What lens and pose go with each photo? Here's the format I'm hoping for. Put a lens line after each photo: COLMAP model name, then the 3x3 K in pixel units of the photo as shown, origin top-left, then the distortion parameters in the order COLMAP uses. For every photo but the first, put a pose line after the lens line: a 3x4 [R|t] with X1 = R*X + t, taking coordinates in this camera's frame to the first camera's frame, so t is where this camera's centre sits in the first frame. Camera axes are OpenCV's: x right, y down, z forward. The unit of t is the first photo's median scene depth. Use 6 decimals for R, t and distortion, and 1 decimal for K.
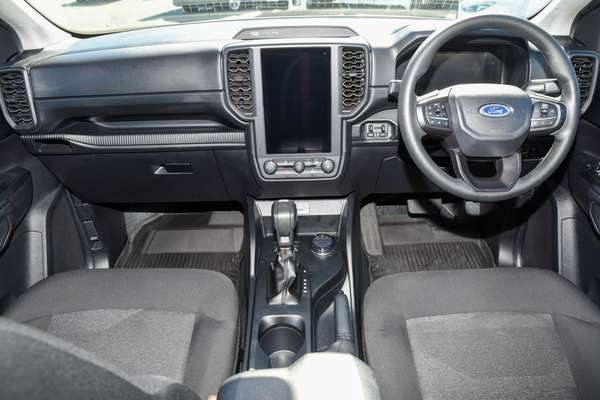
lens RADIAL K [[506.7, 0, 298.3], [0, 506.7, 200.8], [0, 0, 1]] dist [-0.038799, 0.067626]
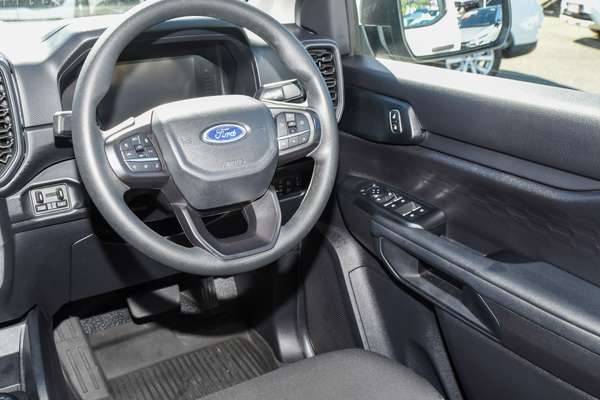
lens RADIAL K [[561.3, 0, 300.5], [0, 561.3, 200.0], [0, 0, 1]] dist [-0.104856, 0.000000]
pose [[0.858998, -0.172037, 0.482208, 0.103616], [0.246019, 0.964688, -0.094082, -0.003038], [-0.448995, 0.199449, 0.870990, 0.321202]]
